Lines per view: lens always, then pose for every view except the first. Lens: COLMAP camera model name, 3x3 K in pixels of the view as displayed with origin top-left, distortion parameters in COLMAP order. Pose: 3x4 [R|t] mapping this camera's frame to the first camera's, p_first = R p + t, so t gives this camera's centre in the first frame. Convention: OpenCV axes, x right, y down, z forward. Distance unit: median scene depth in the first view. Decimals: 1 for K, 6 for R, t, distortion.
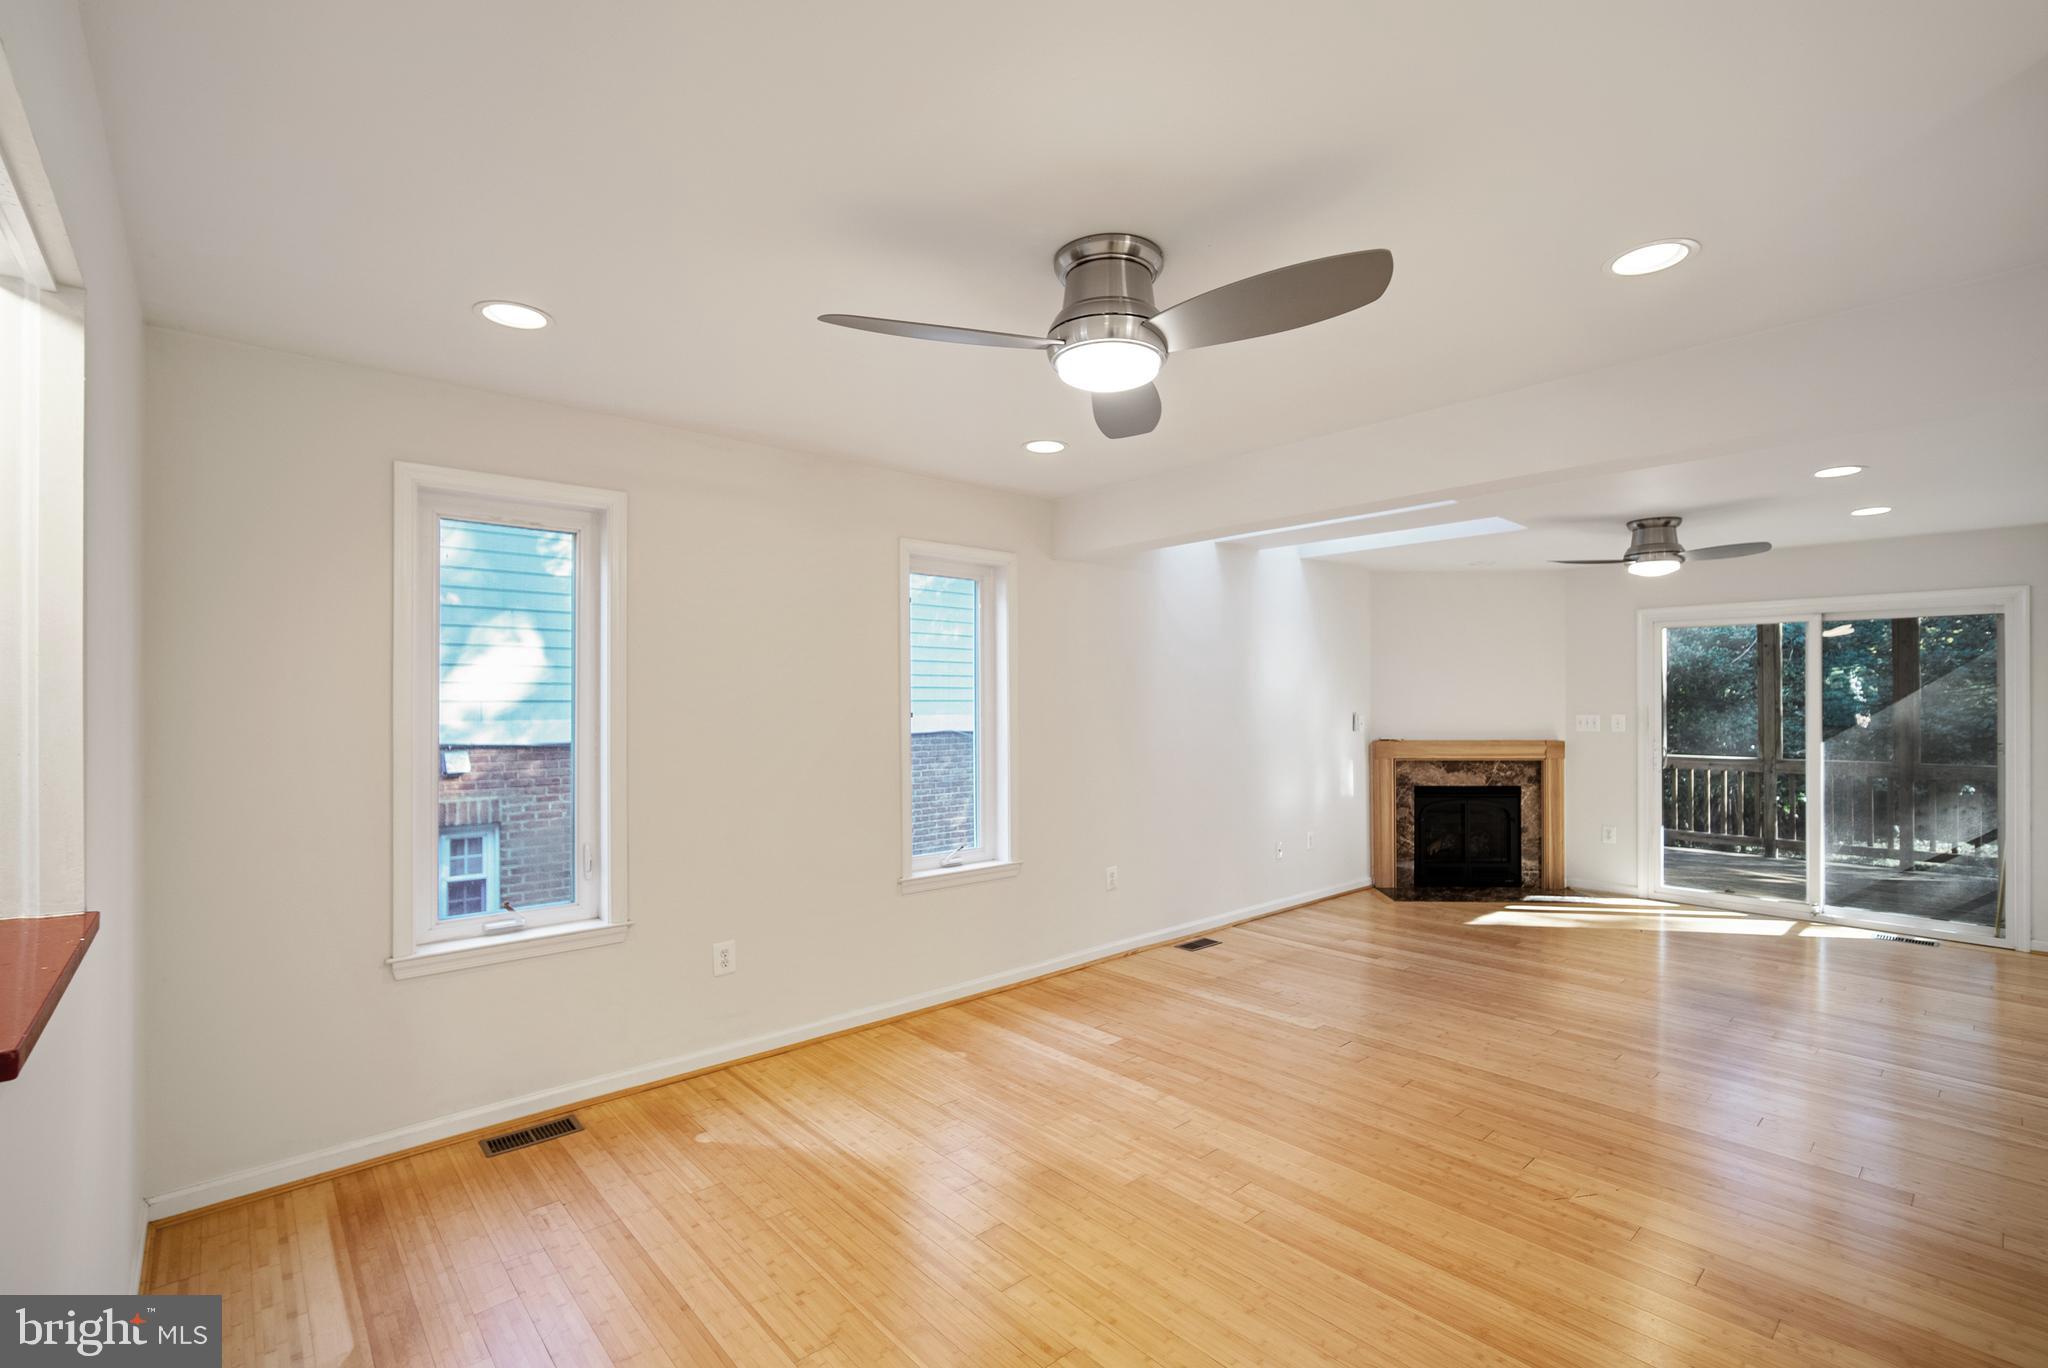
lens RADIAL K [[904.8, 0, 1019.3], [0, 904.8, 687.9], [0, 0, 1]] dist [-0.016272, 0.005688]
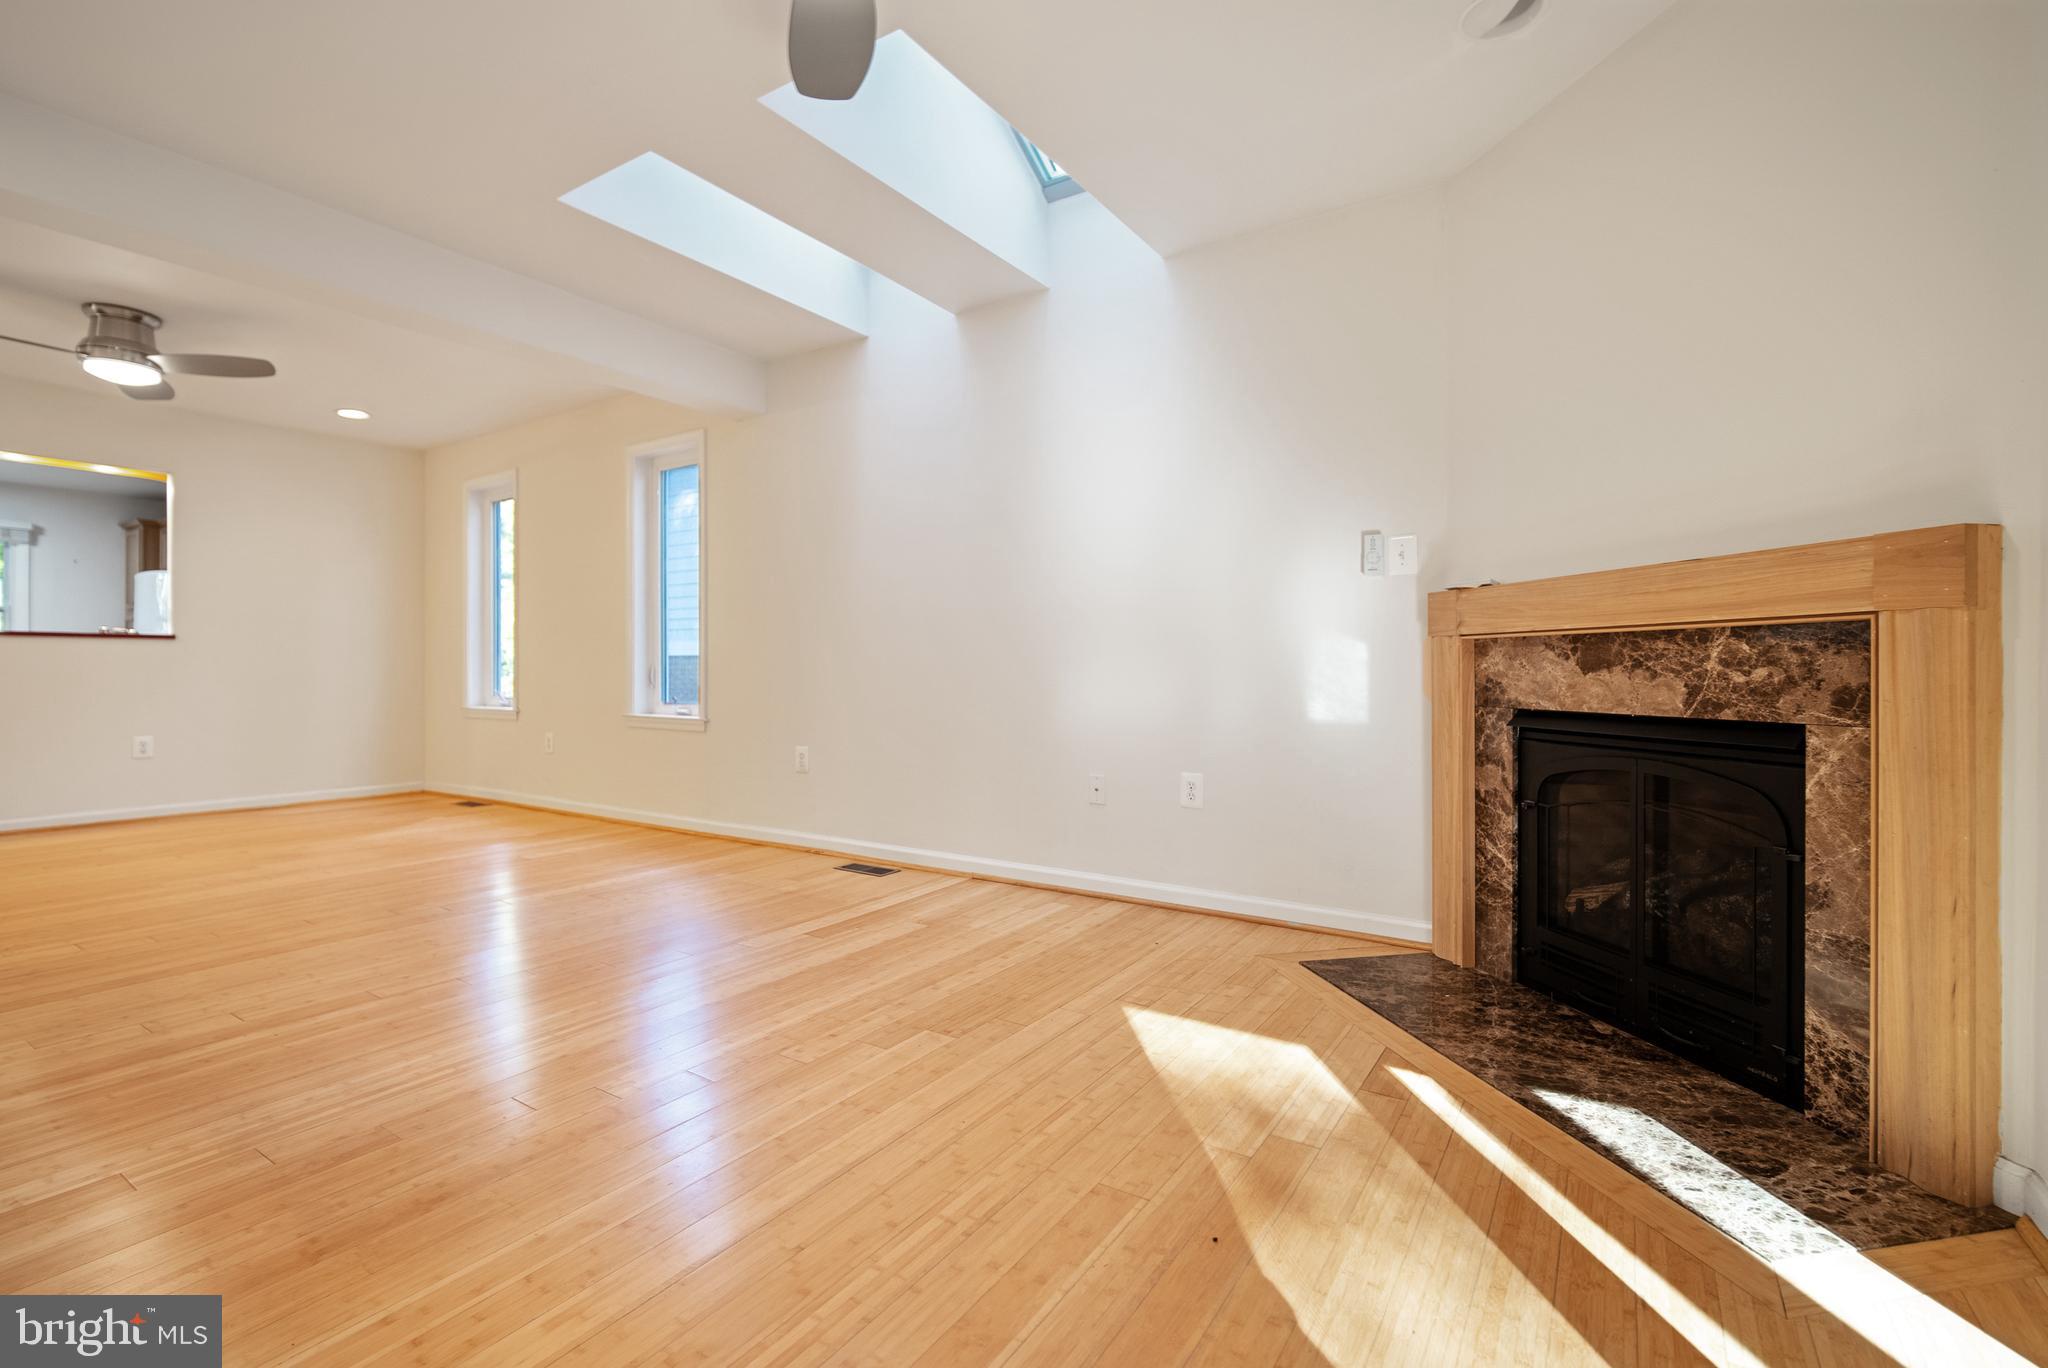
lens RADIAL K [[916.6, 0, 1028.8], [0, 916.6, 677.1], [0, 0, 1]] dist [-0.009080, 0.000643]
pose [[0.277356, 0.010478, -0.960710, 0.751738], [0.009875, 0.999857, 0.013756, 0.090572], [0.960716, -0.013302, 0.277213, 0.720953]]
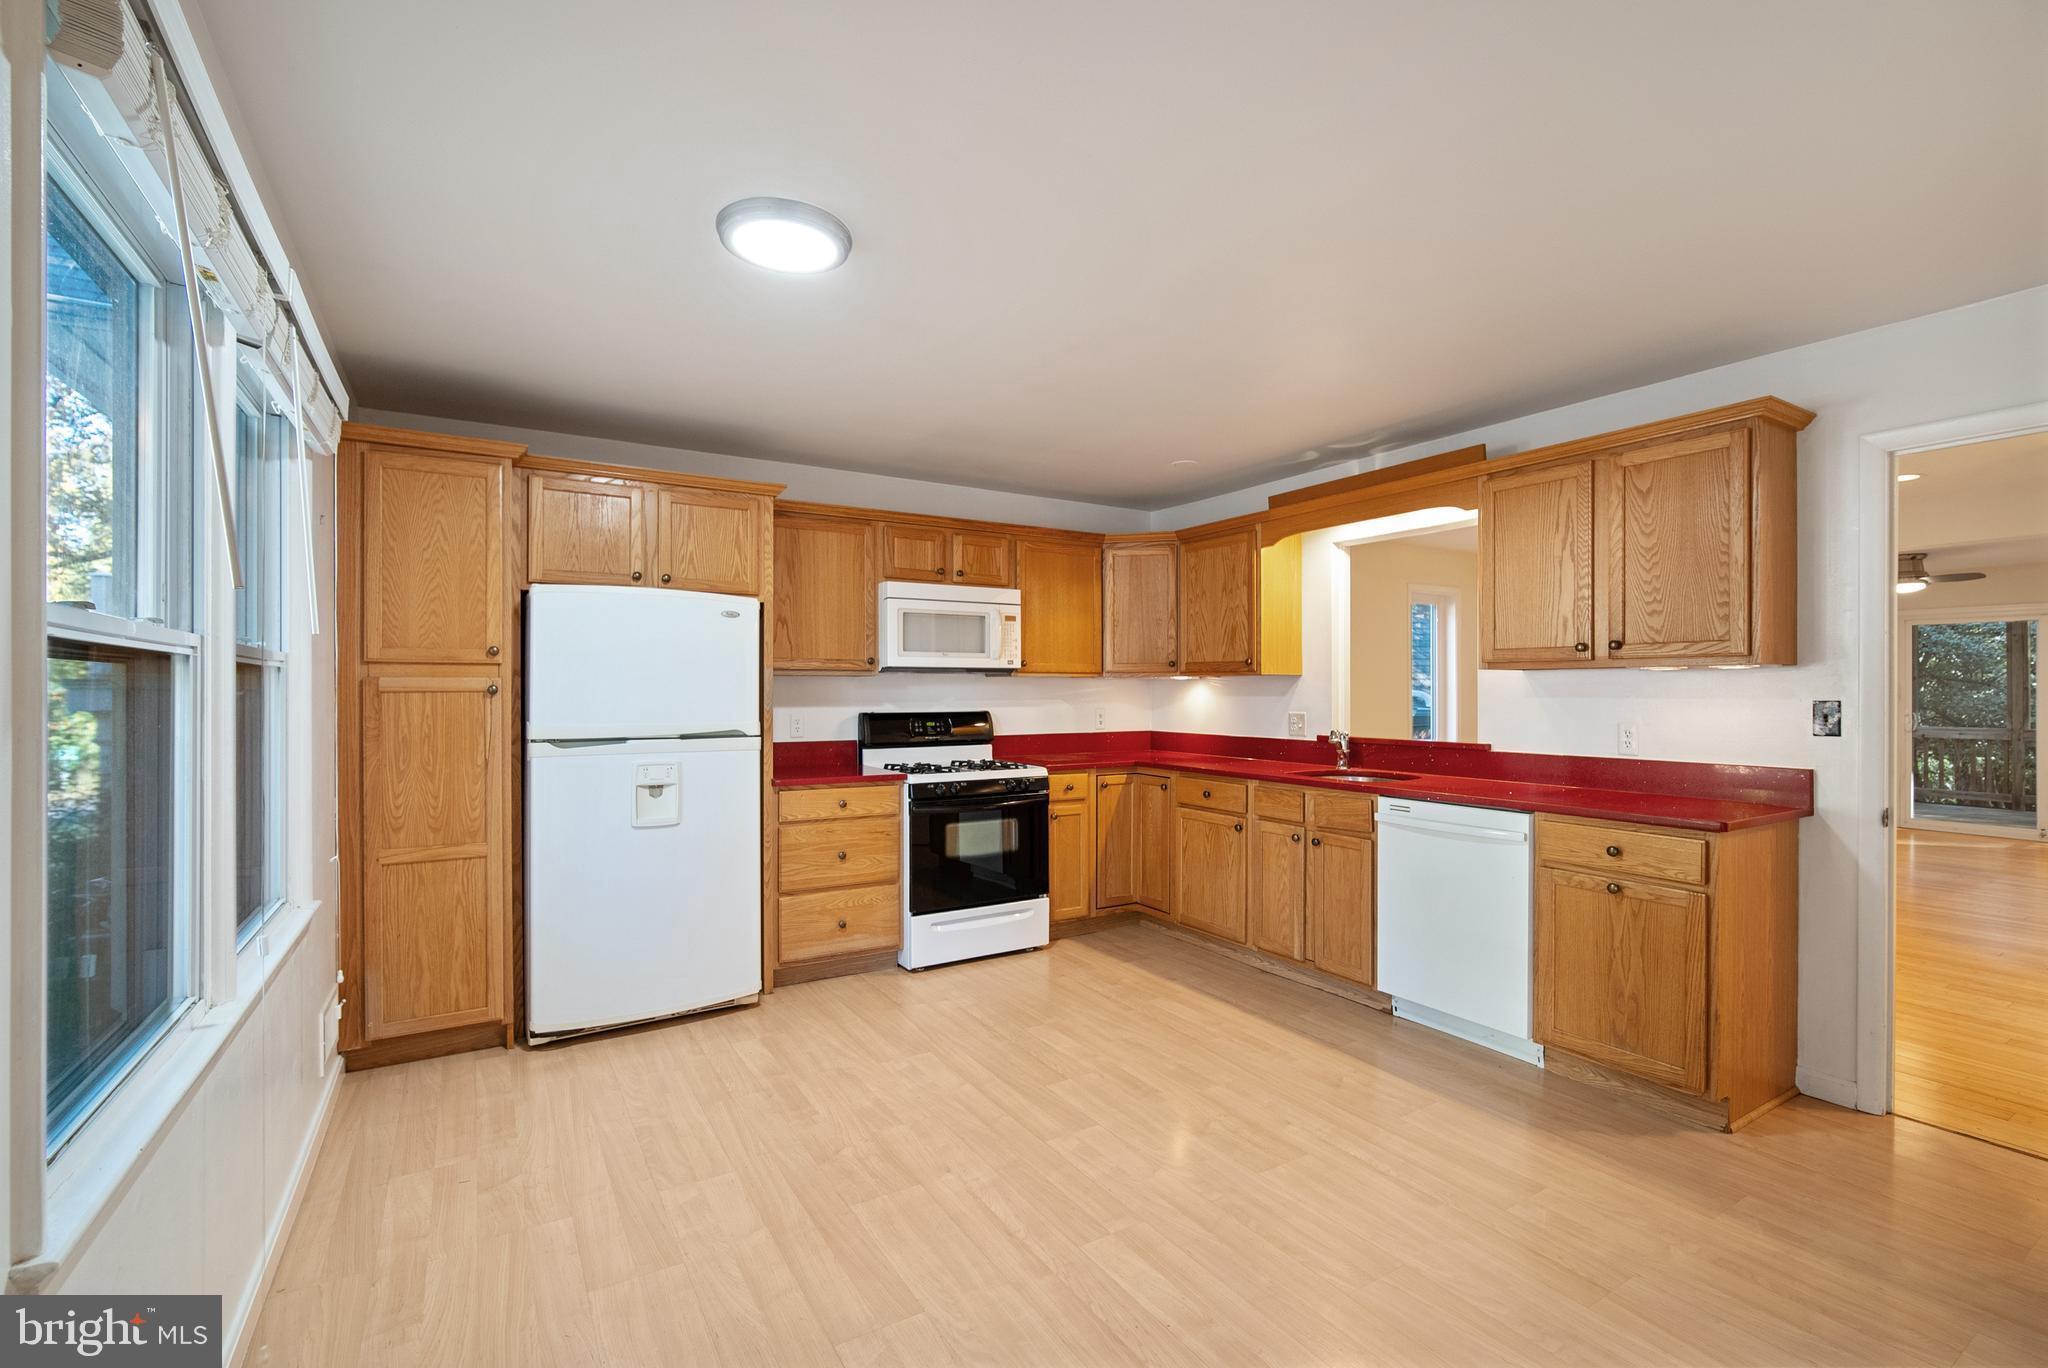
lens RADIAL K [[897.9, 0, 1015.0], [0, 897.9, 692.4], [0, 0, 1]] dist [-0.003700, 0.000181]
pose [[0.983277, 0.006573, -0.181996, -0.340540], [-0.002972, 0.999794, 0.020055, 0.007430], [0.182090, -0.019178, 0.983095, -0.529304]]
